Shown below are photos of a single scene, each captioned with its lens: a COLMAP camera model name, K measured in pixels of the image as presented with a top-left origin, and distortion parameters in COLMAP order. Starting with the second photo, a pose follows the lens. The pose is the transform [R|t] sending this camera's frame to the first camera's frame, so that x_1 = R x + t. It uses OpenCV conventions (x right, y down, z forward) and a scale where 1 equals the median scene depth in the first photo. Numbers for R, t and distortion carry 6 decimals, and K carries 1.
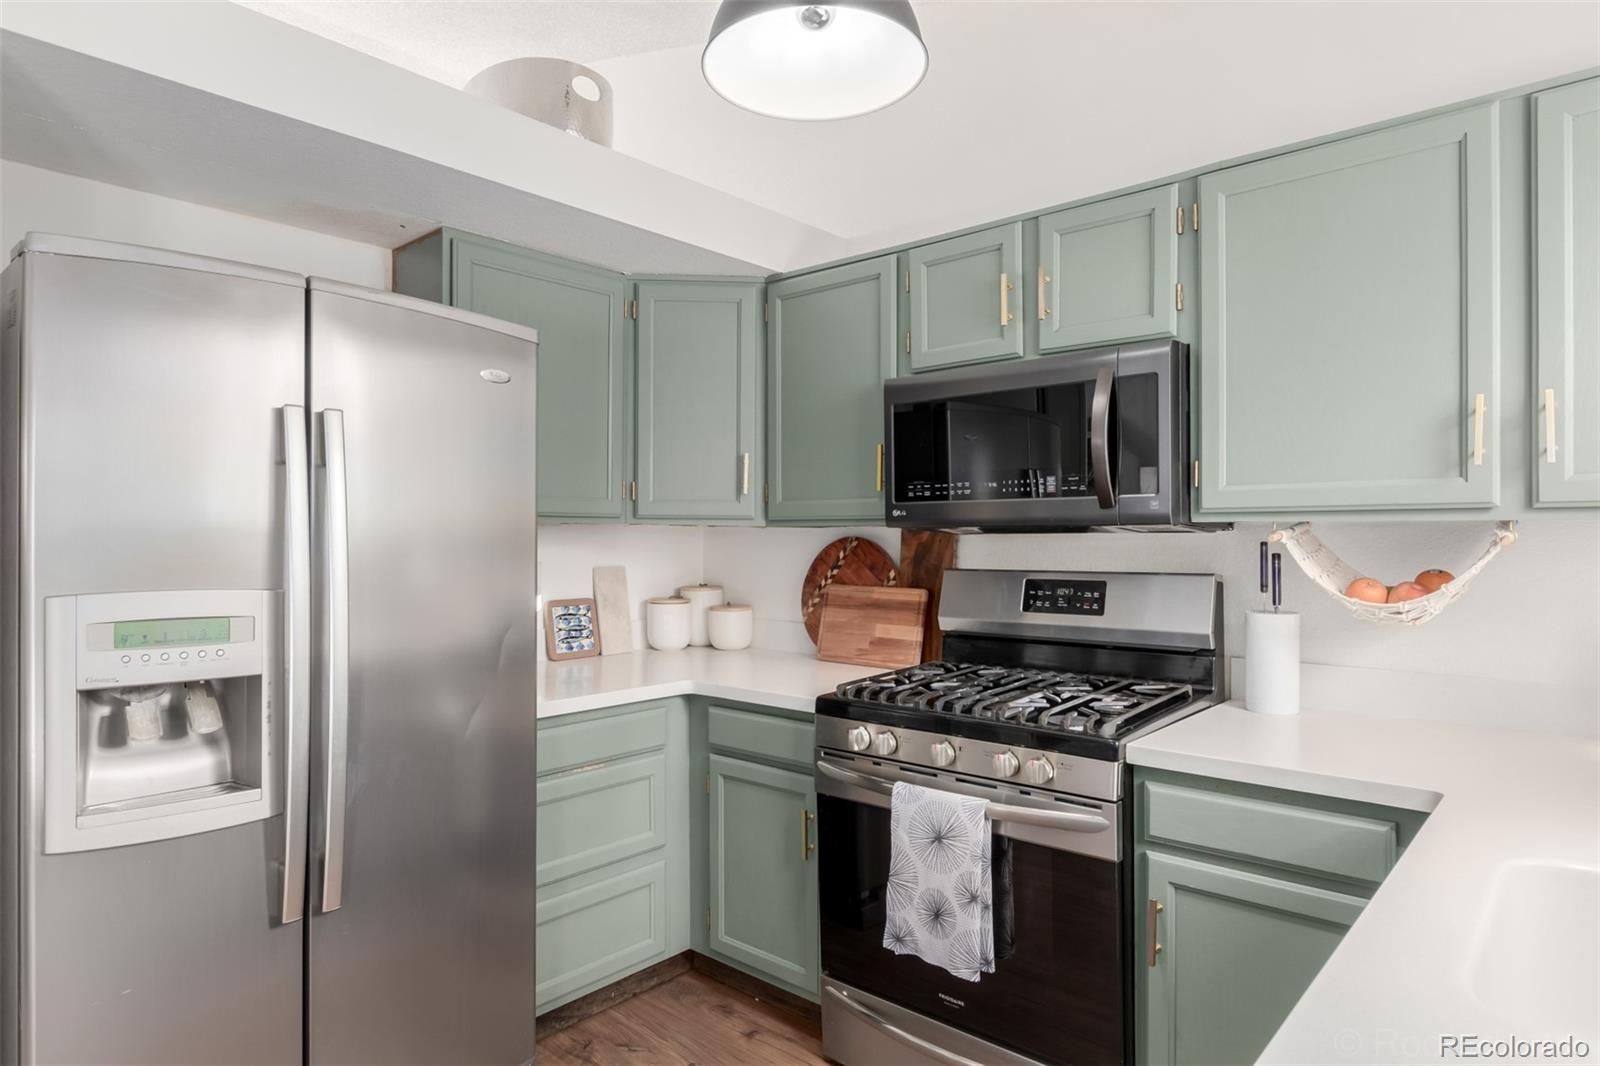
lens RADIAL K [[938.4, 0, 800.0], [0, 938.4, 533.0], [0, 0, 1]] dist [-0.001814, 0.001169]
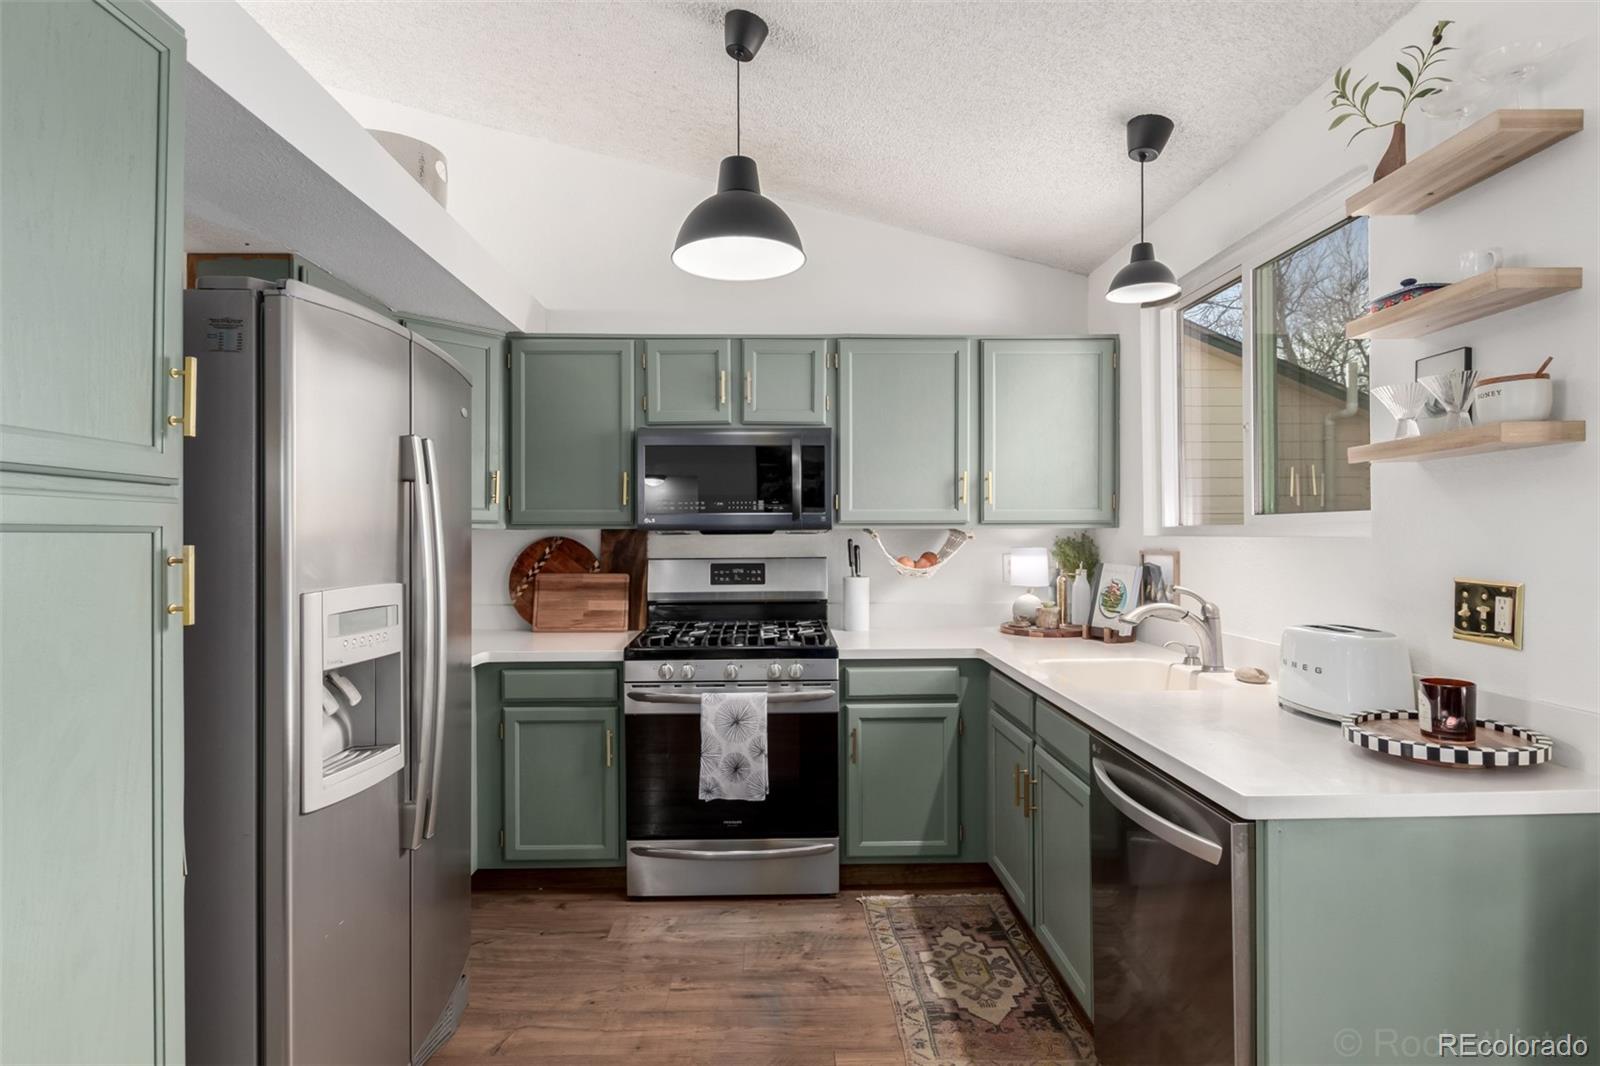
lens RADIAL K [[823.8, 0, 800.0], [0, 823.8, 533.0], [0, 0, 1]] dist [0.002959, 0.000261]
pose [[0.725291, -0.000077, 0.688442, -0.638888], [-0.001153, 0.999998, 0.001326, -0.004241], [-0.688441, -0.001755, 0.725290, -0.098000]]
